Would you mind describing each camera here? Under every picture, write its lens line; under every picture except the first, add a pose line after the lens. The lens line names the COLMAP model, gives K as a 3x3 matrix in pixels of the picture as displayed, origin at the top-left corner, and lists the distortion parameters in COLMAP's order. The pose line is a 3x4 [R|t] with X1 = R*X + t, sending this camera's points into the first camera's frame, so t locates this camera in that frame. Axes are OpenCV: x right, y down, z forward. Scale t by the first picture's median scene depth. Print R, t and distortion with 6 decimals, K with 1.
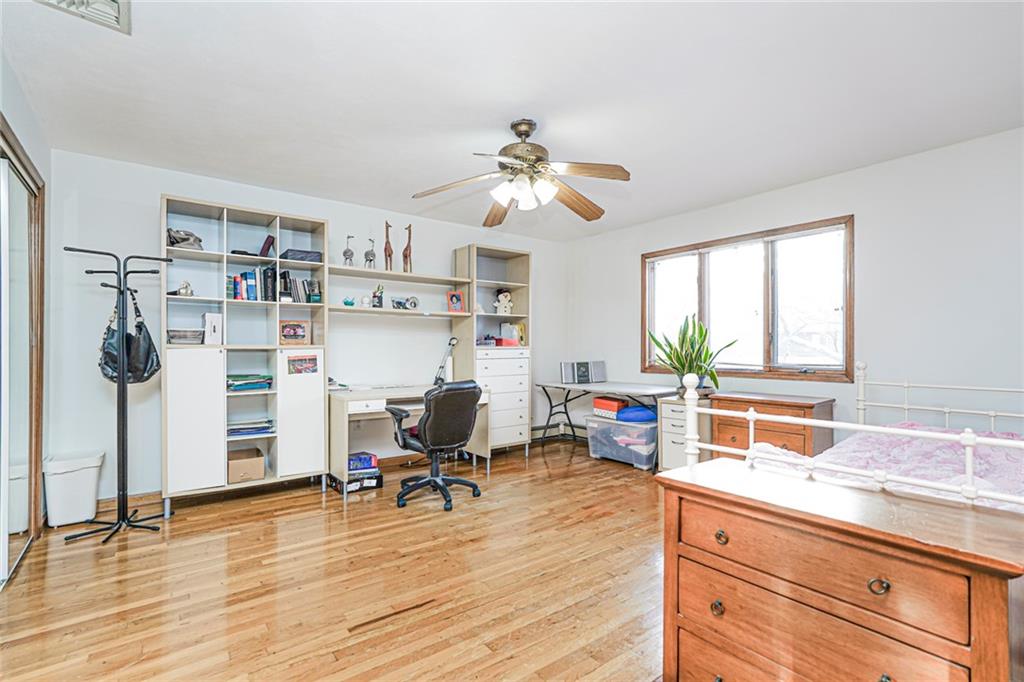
lens RADIAL K [[450.6, 0, 515.4], [0, 450.6, 352.2], [0, 0, 1]] dist [-0.010320, 0.000043]
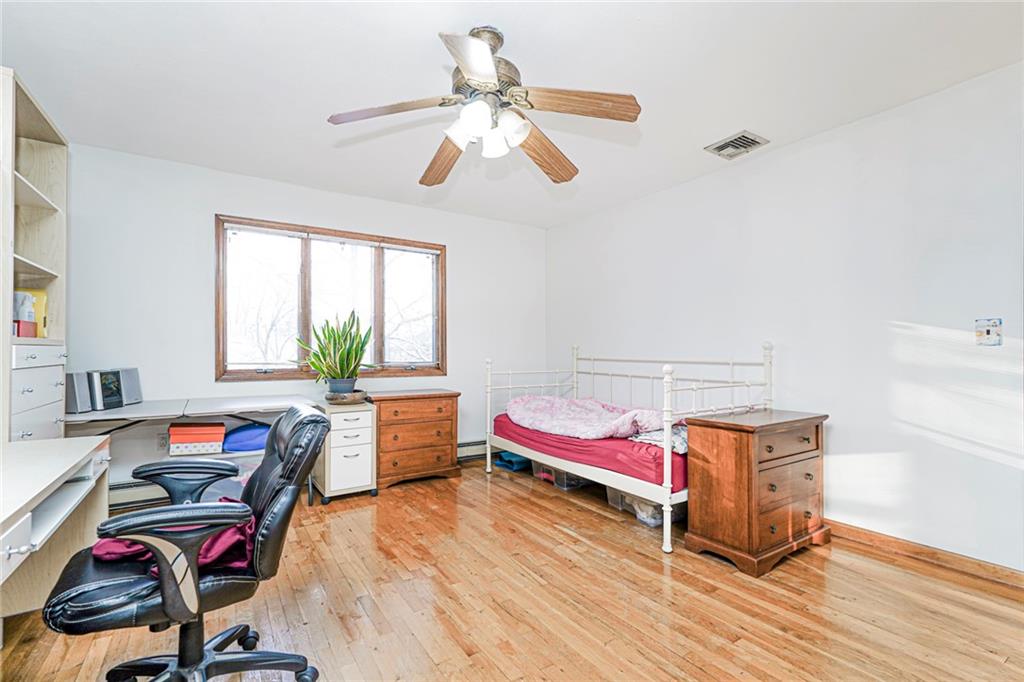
lens RADIAL K [[450.6, 0, 515.4], [0, 450.6, 352.2], [0, 0, 1]] dist [-0.010320, 0.000043]
pose [[0.110158, -0.001015, 0.993914, -0.418446], [0.005906, 0.999982, 0.000366, 0.001784], [-0.993897, 0.005830, 0.110162, 0.517759]]
